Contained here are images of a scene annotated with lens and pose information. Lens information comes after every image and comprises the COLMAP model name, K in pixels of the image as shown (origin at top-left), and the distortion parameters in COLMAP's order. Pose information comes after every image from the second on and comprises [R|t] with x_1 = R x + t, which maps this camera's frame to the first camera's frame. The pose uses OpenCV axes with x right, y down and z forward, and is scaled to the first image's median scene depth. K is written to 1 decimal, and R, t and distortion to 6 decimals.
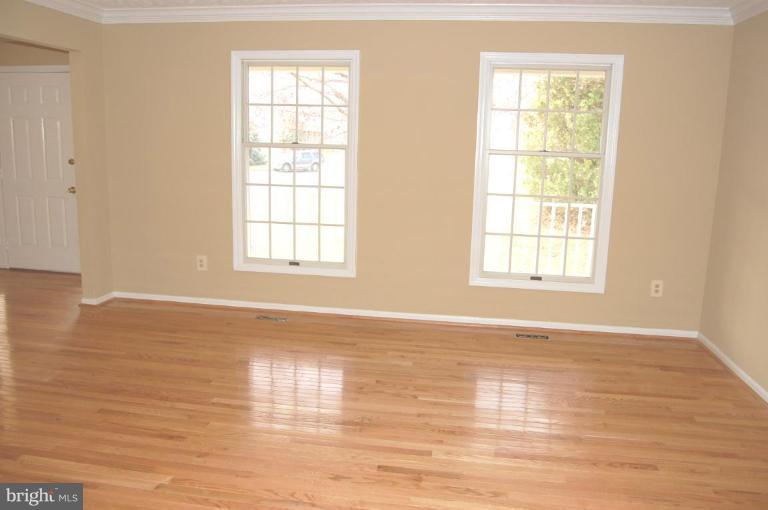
lens RADIAL K [[601.9, 0, 384.0], [0, 601.9, 255.0], [0, 0, 1]] dist [-0.079663, 0.003692]
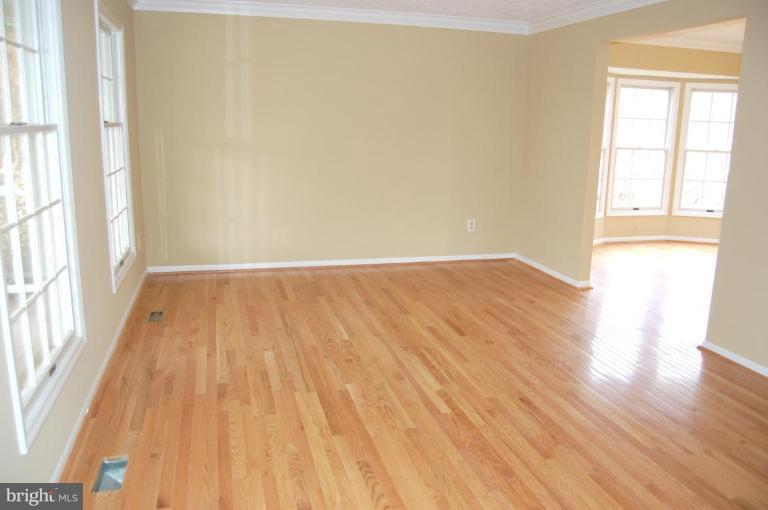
lens RADIAL K [[601.9, 0, 384.0], [0, 601.9, 255.0], [0, 0, 1]] dist [-0.079663, 0.003692]
pose [[-0.415522, -0.232537, 0.879357, -0.950046], [0.137023, 0.939733, 0.313251, -0.271143], [-0.899203, 0.250654, -0.358617, 1.289363]]
